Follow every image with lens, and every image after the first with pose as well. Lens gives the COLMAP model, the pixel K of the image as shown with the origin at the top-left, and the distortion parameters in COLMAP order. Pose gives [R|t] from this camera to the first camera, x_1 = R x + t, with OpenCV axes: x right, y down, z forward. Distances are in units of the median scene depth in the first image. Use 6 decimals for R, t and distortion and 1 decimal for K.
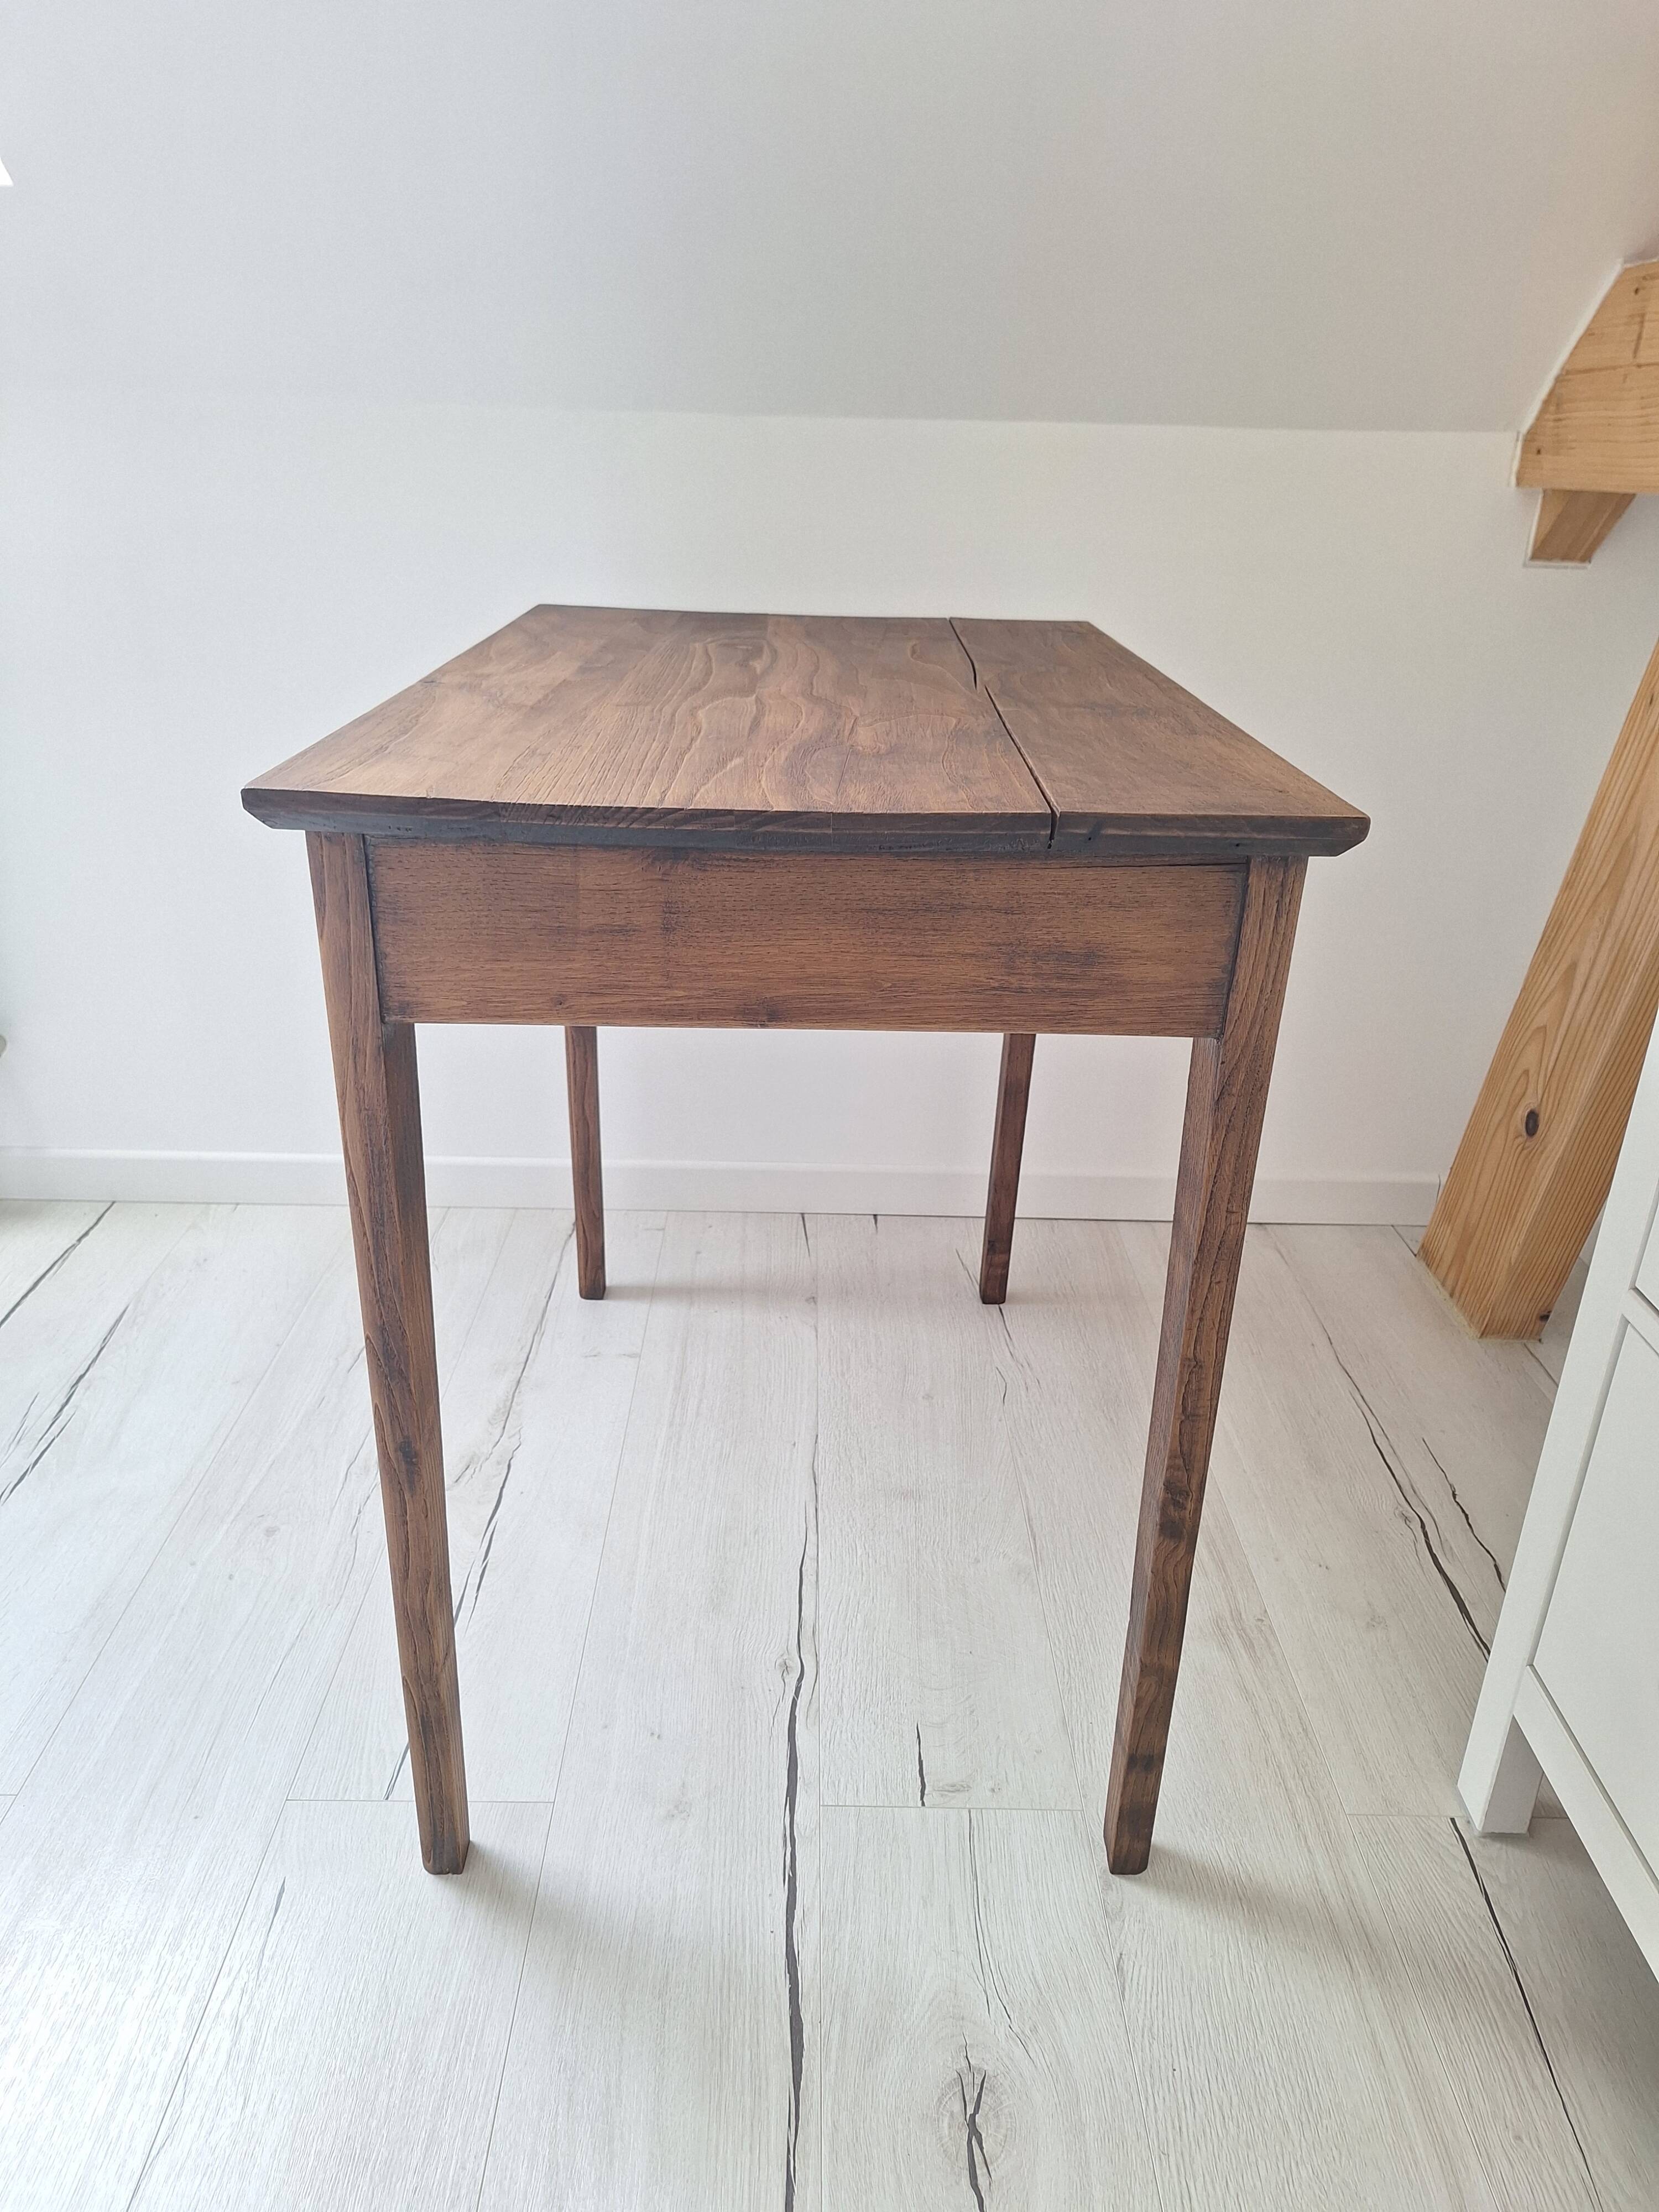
lens RADIAL K [[1544.1, 0, 829.7], [0, 1544.1, 1119.6], [0, 0, 1]] dist [0.096054, -0.118501]
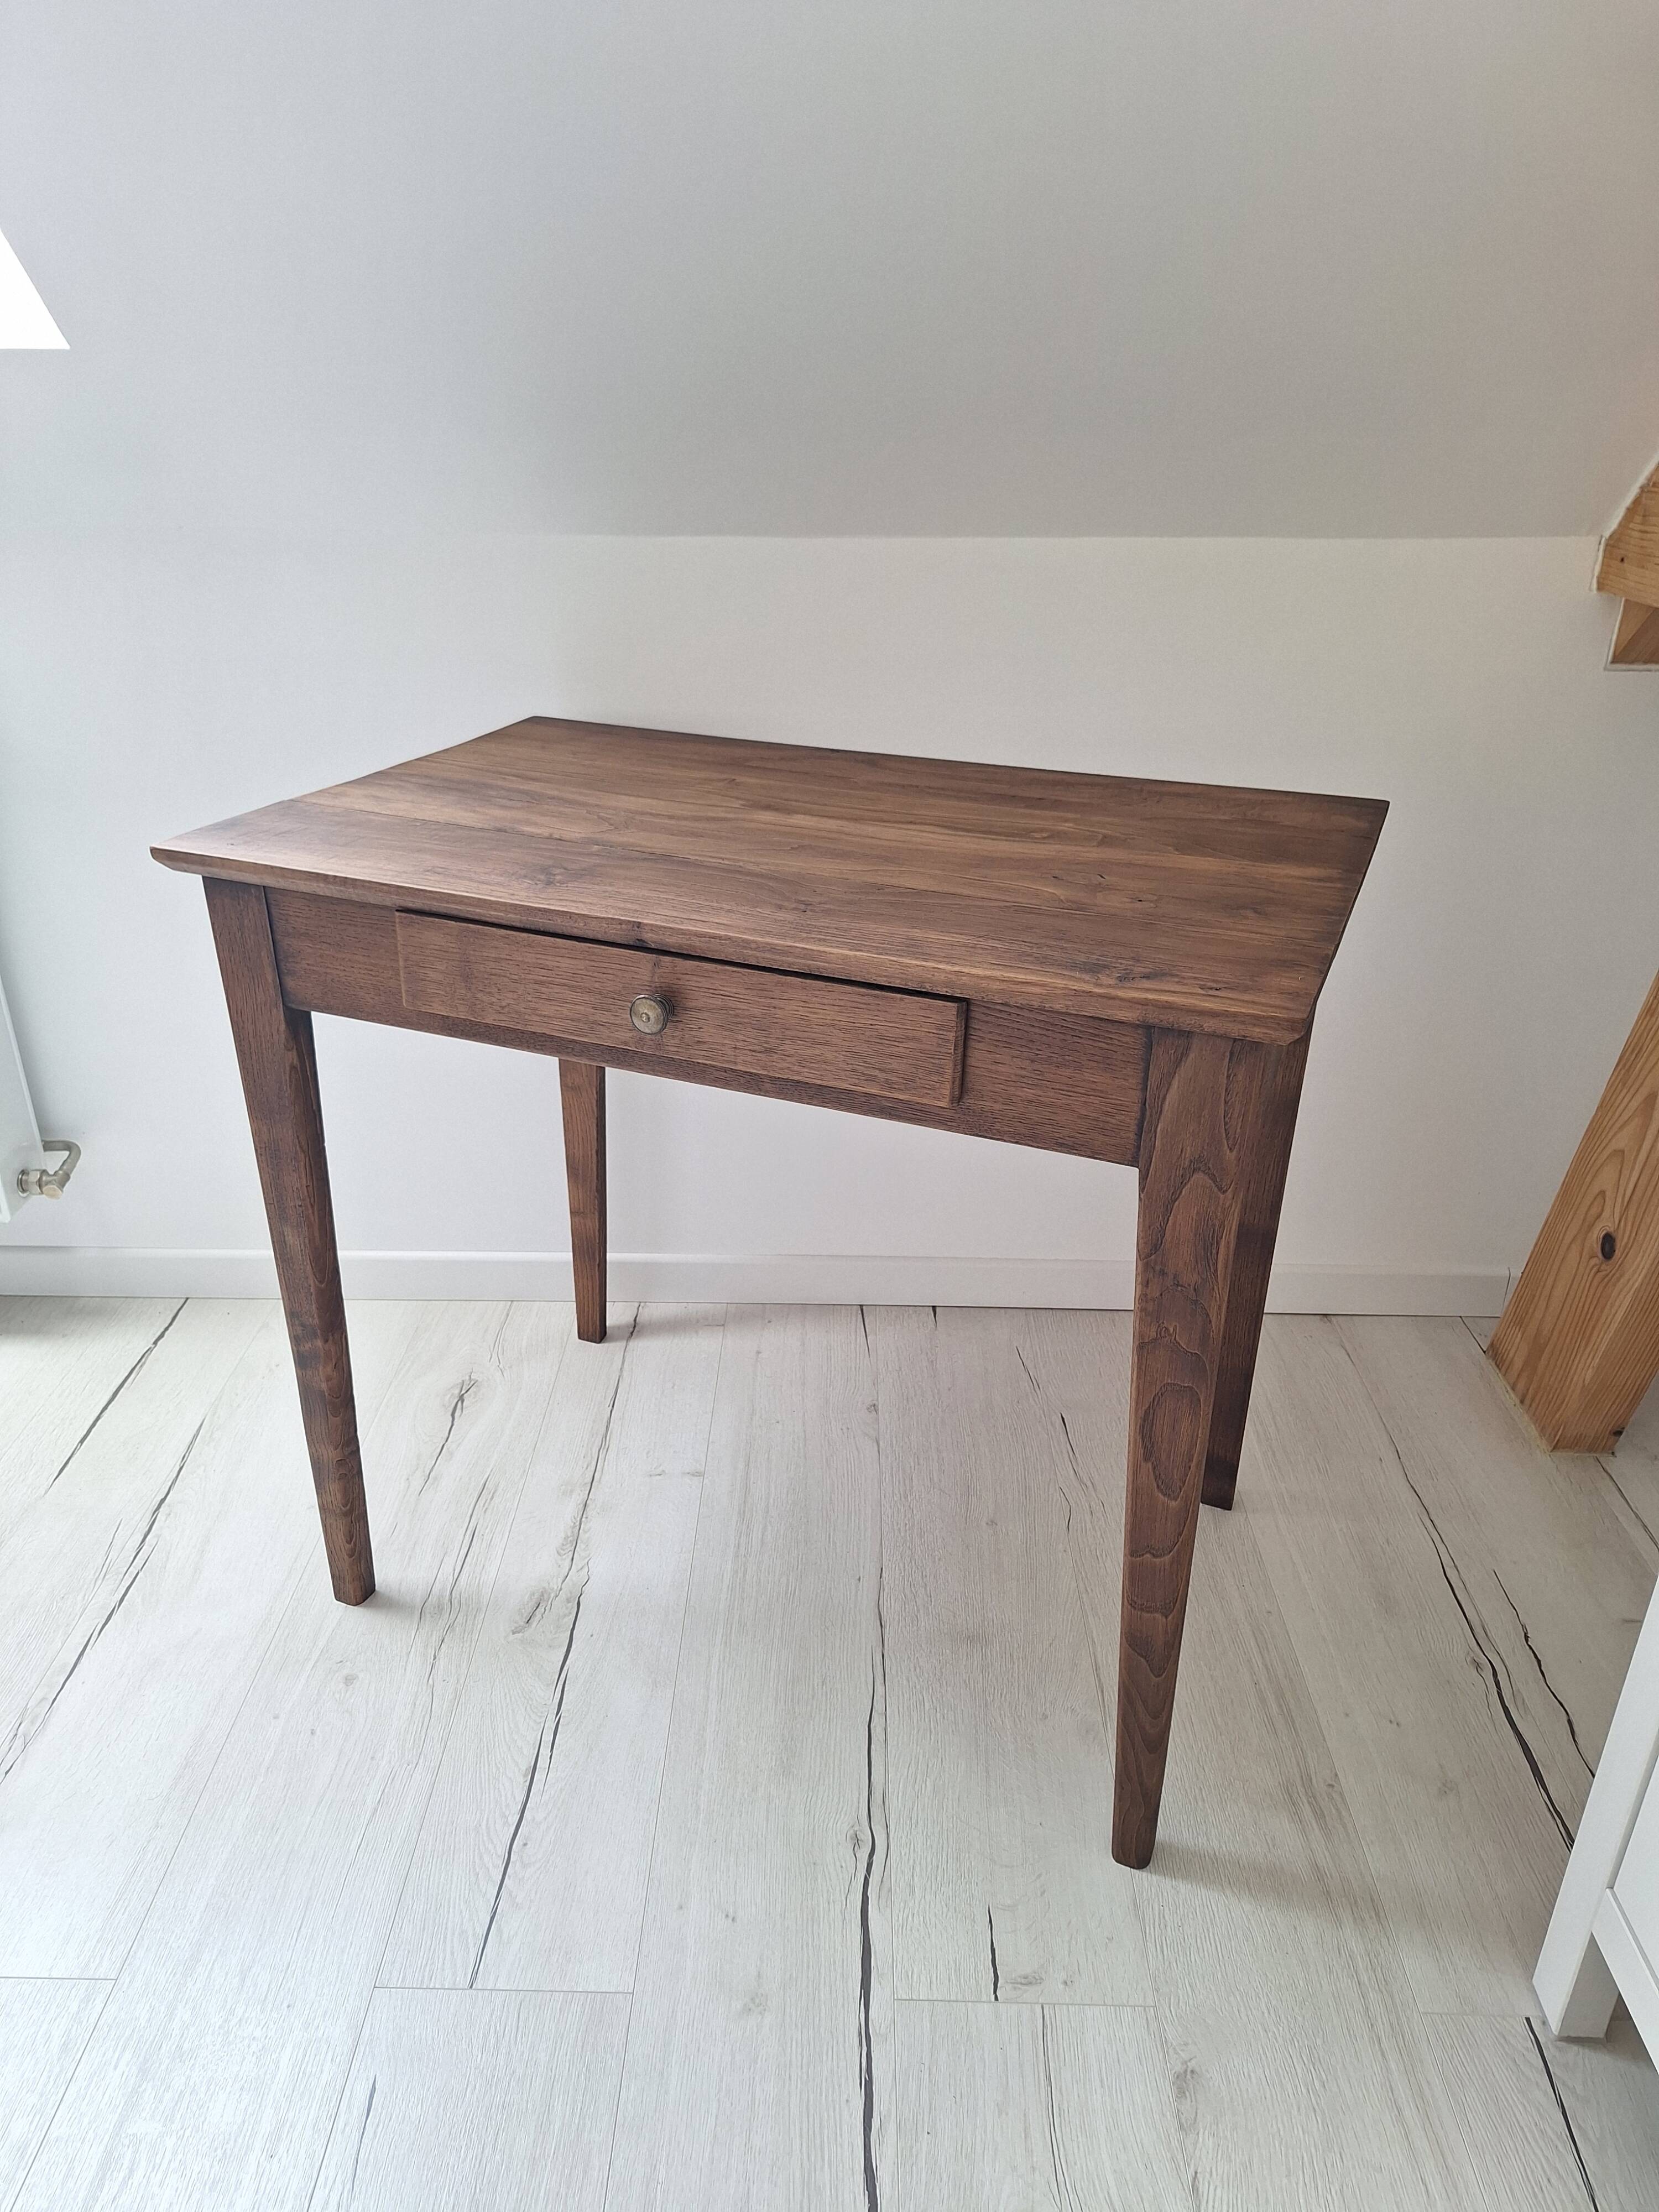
lens RADIAL K [[1544.9, 0, 819.5], [0, 1544.9, 1122.7], [0, 0, 1]] dist [0.081433, -0.083294]
pose [[0.999346, -0.006477, -0.035582, -0.012970], [0.007802, 0.999277, 0.037219, -0.147424], [0.035315, -0.037472, 0.998673, 0.004401]]
